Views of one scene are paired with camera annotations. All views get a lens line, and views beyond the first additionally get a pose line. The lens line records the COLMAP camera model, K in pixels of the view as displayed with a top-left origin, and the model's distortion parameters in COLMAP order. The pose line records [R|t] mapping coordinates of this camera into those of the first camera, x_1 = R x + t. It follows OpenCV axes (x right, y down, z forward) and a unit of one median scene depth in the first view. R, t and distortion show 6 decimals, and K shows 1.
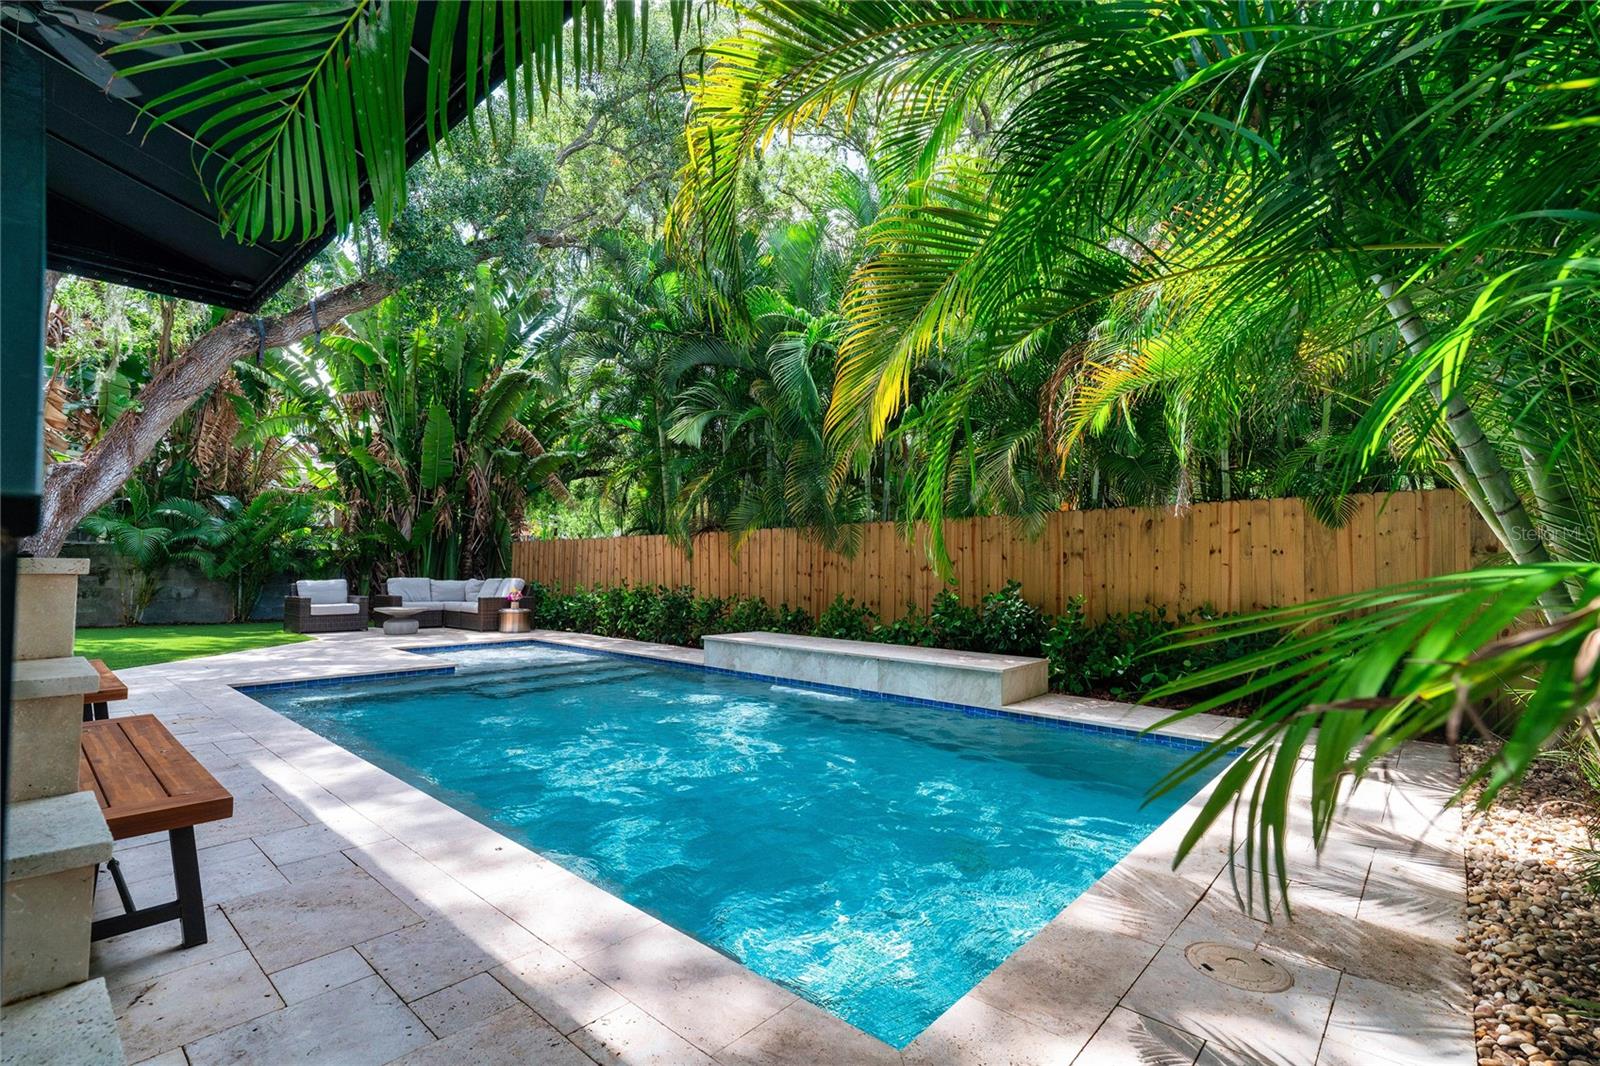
lens RADIAL K [[727.8, 0, 800.0], [0, 727.8, 533.0], [0, 0, 1]] dist [-0.000465, -0.000025]
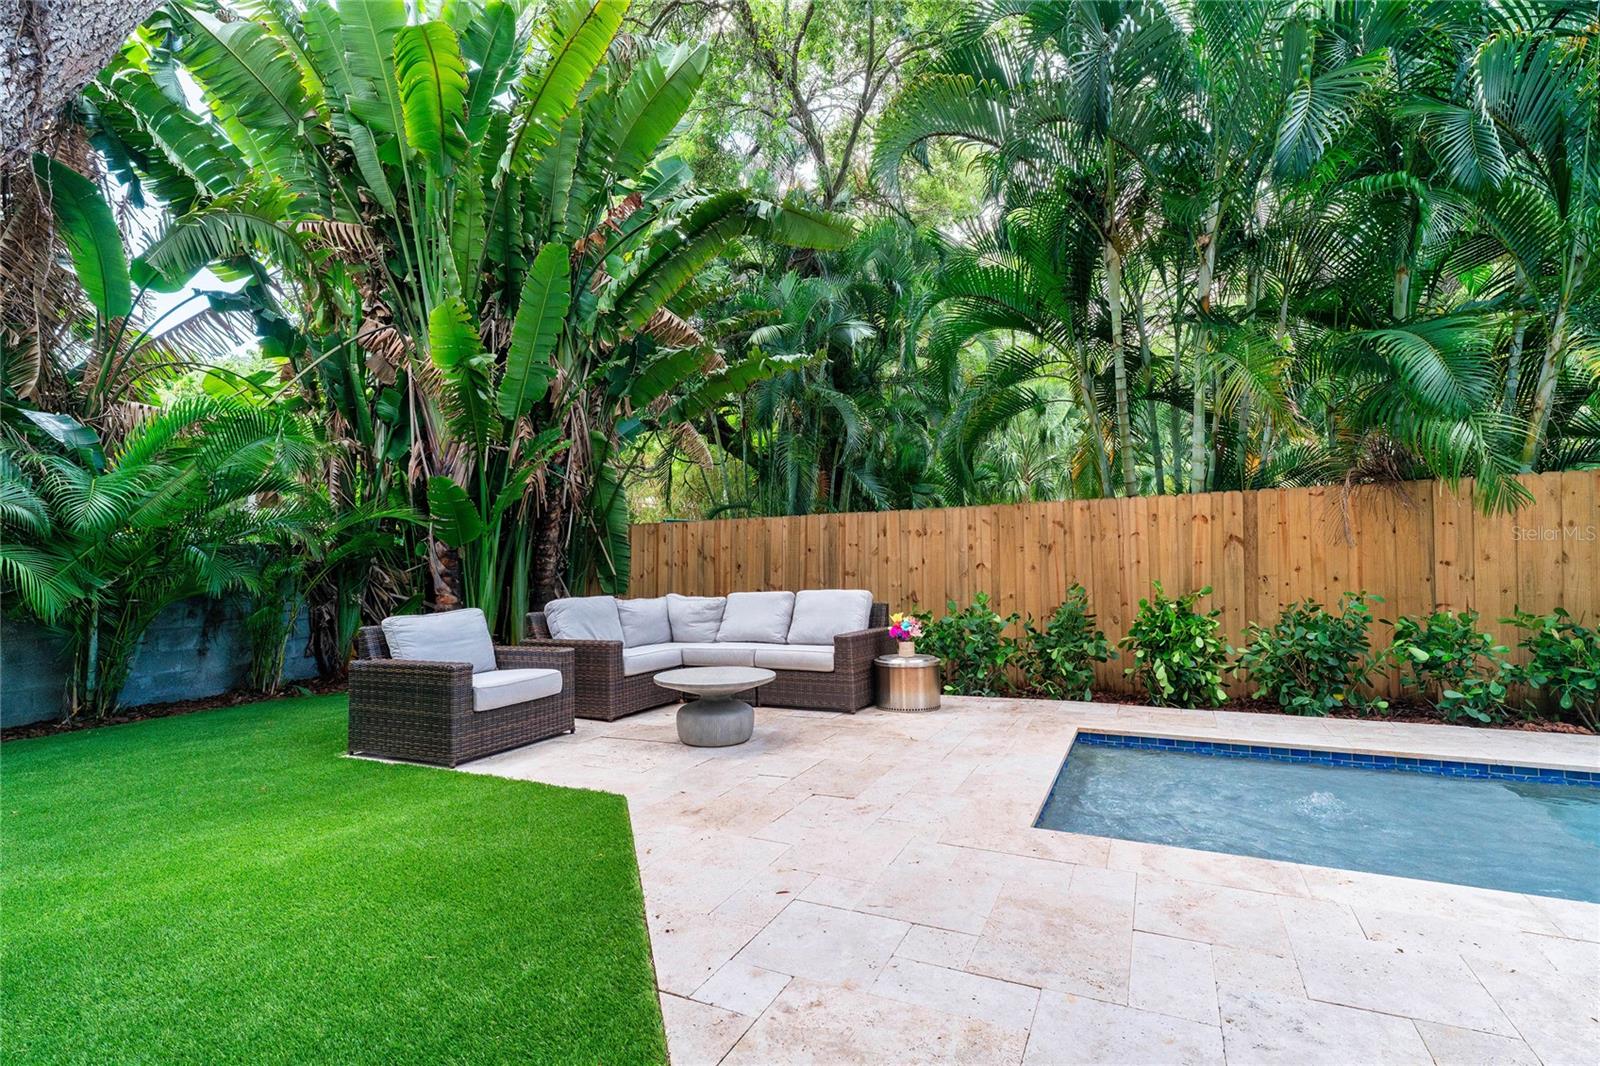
lens RADIAL K [[743.1, 0, 800.0], [0, 743.1, 533.0], [0, 0, 1]] dist [-0.002557, -0.000737]
pose [[0.959165, -0.014651, 0.282467, -0.518485], [0.012786, 0.999883, 0.008442, 0.018513], [-0.282557, -0.004486, 0.959240, 0.499640]]
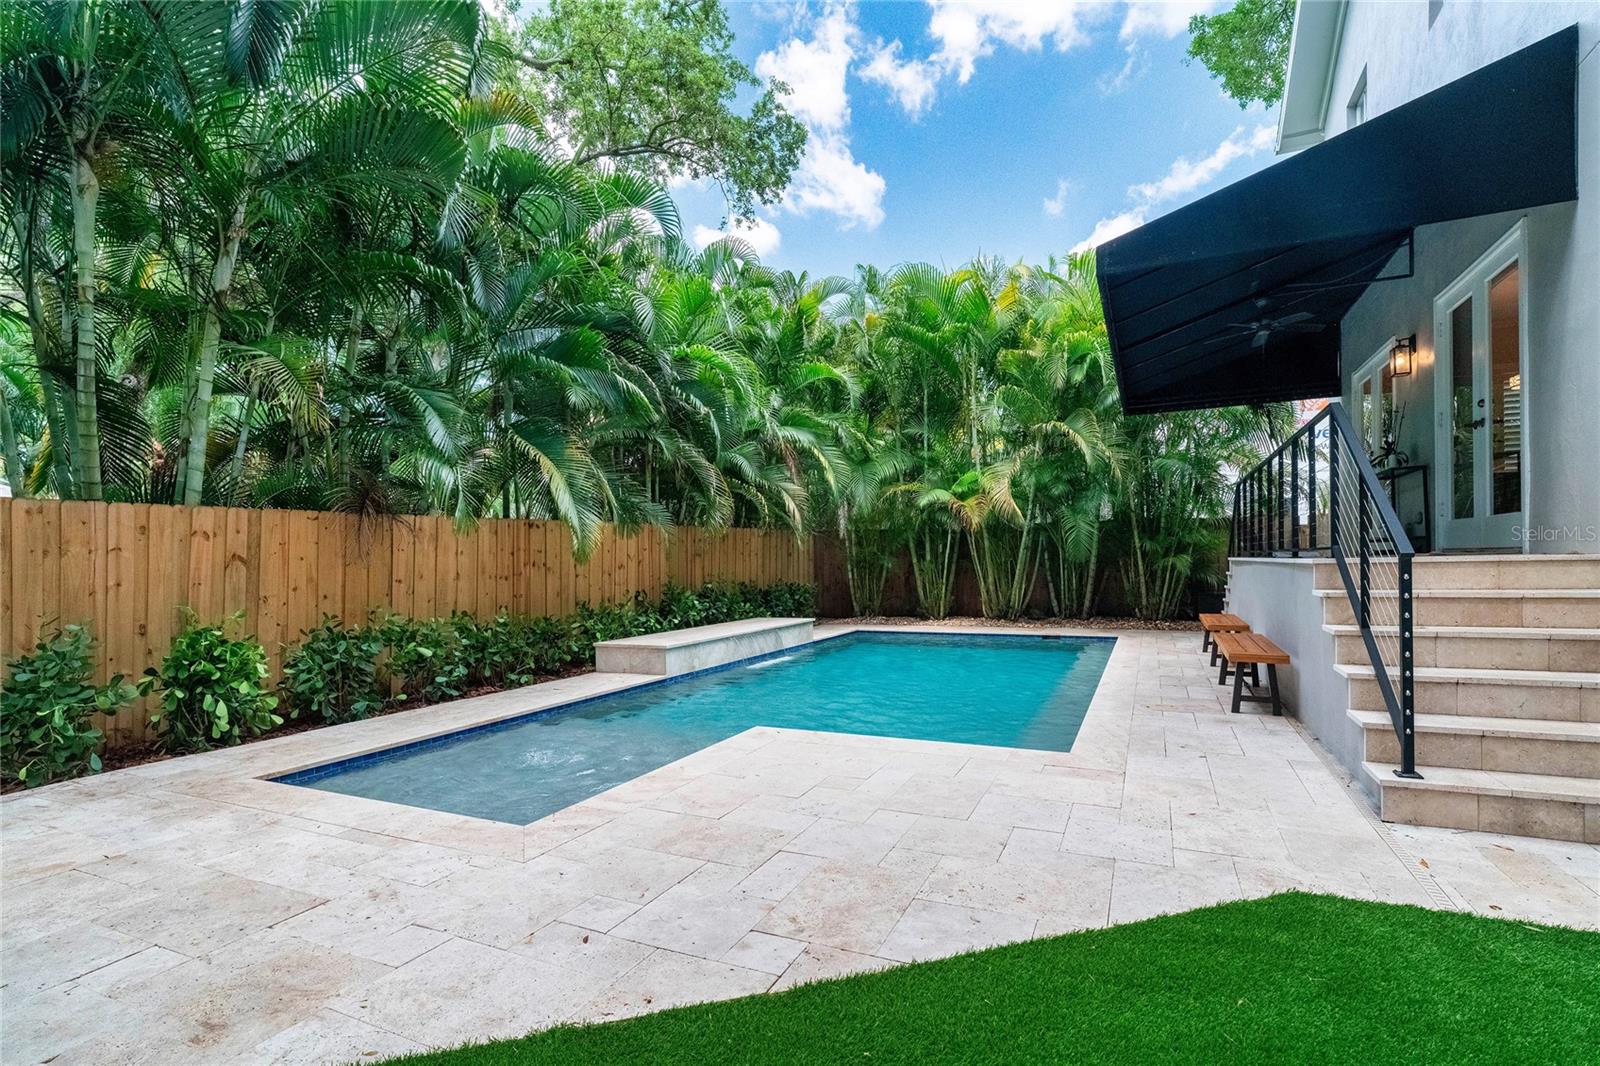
lens RADIAL K [[753.1, 0, 802.2], [0, 753.1, 565.5], [0, 0, 1]] dist [-0.000786, -0.000574]
pose [[-0.295647, -0.010621, 0.955238, -0.644084], [-0.030672, 0.999528, 0.001621, 0.022730], [-0.954805, -0.028820, -0.295833, 0.677755]]
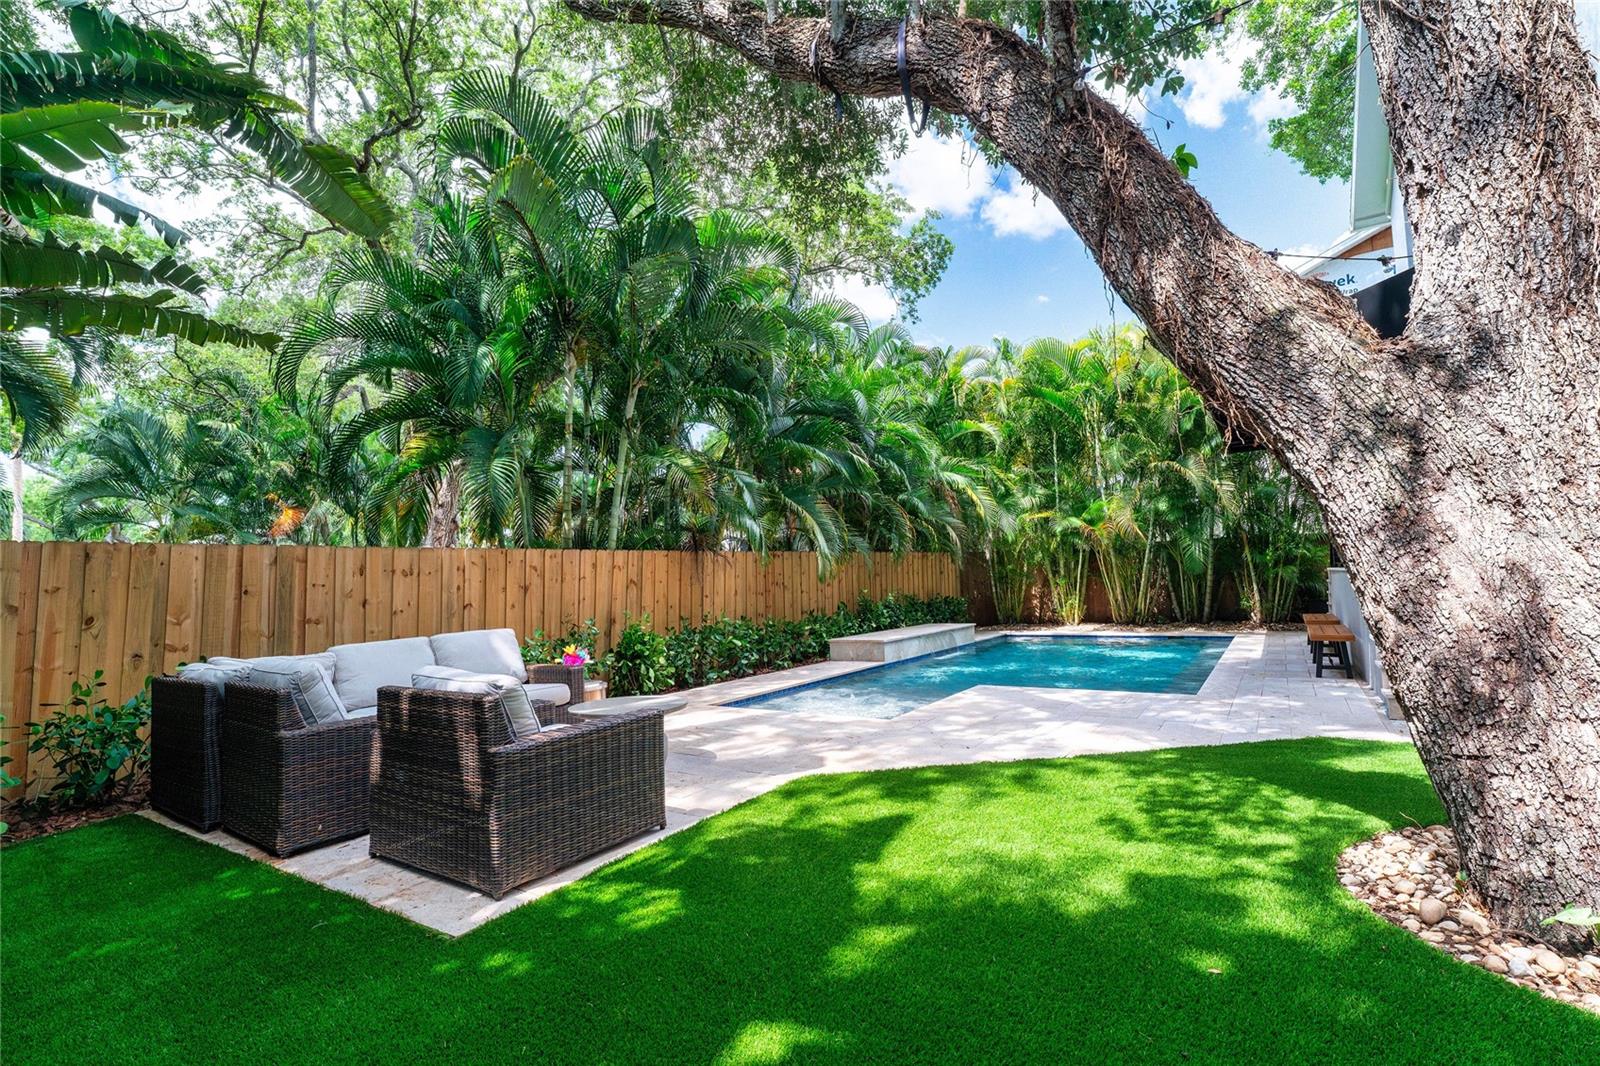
lens RADIAL K [[743.7, 0, 798.1], [0, 743.7, 536.0], [0, 0, 1]] dist [-0.000254, 0.000377]
pose [[-0.158491, 0.059999, 0.985536, -0.830016], [-0.011063, 0.997981, -0.062536, 0.027891], [-0.987298, -0.020814, -0.157508, 0.817993]]
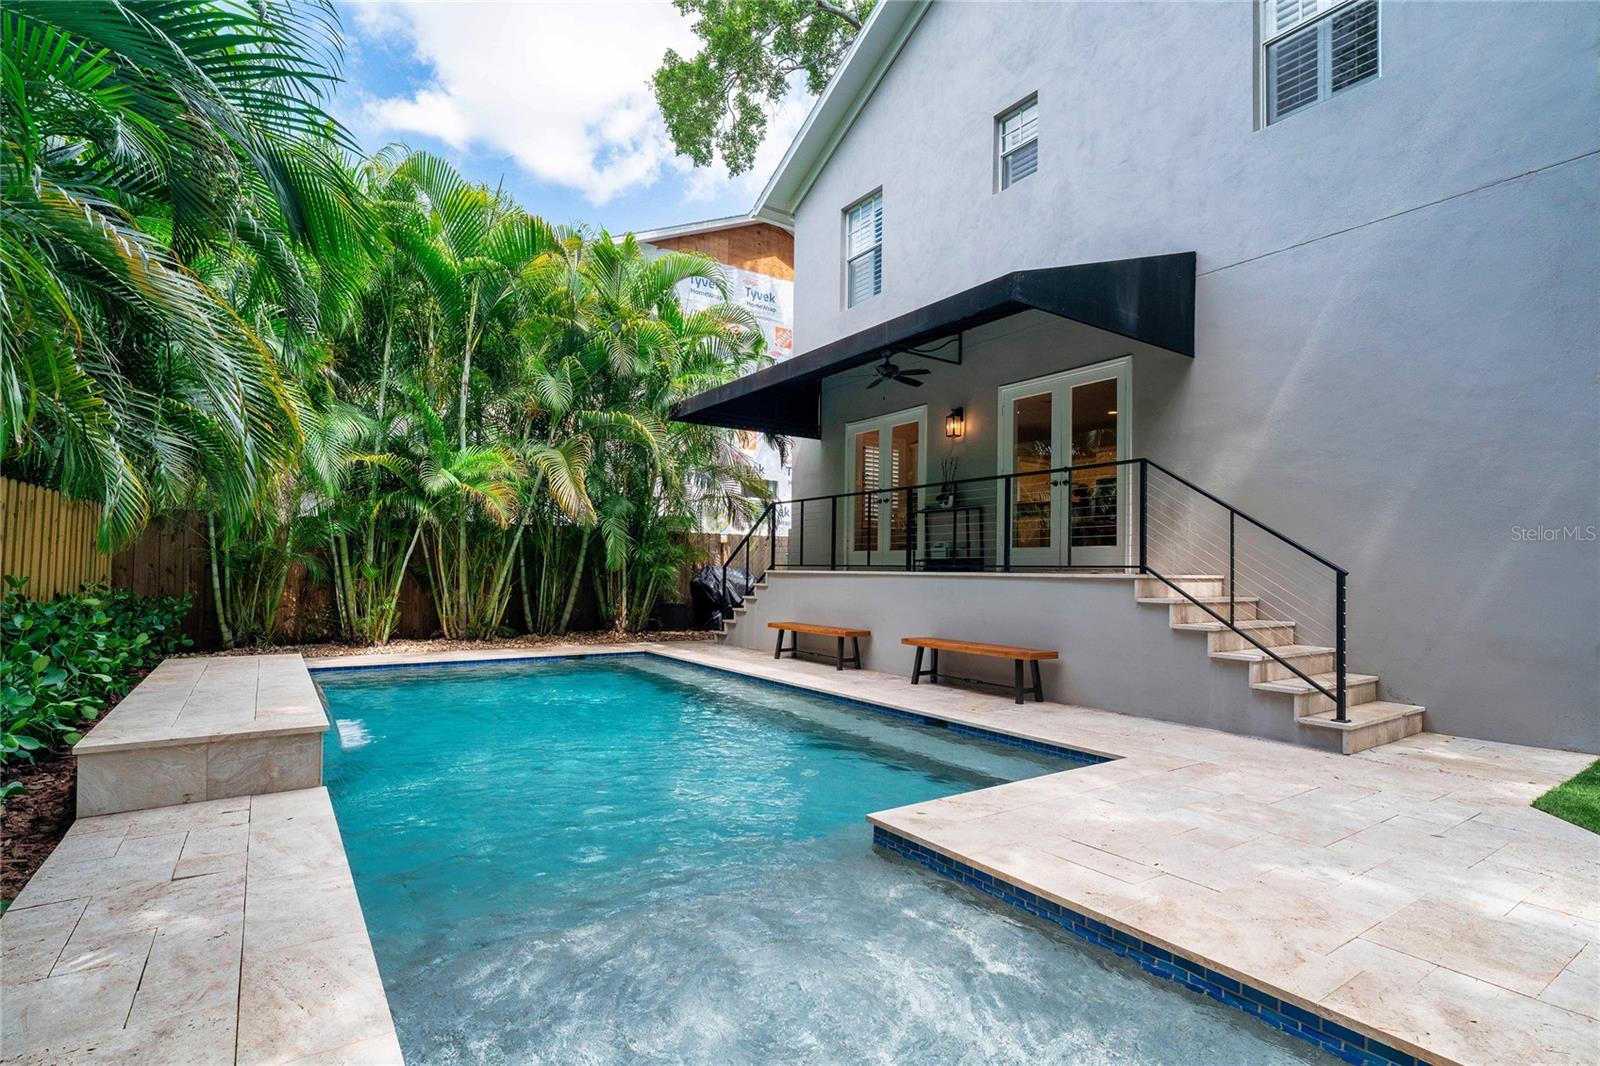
lens RADIAL K [[776.5, 0, 805.7], [0, 776.5, 548.0], [0, 0, 1]] dist [-0.000155, -0.000219]
pose [[-0.971436, -0.015446, 0.236798, -0.323440], [-0.032785, 0.997046, -0.069461, 0.035192], [-0.235026, -0.075240, -0.969073, 0.840698]]
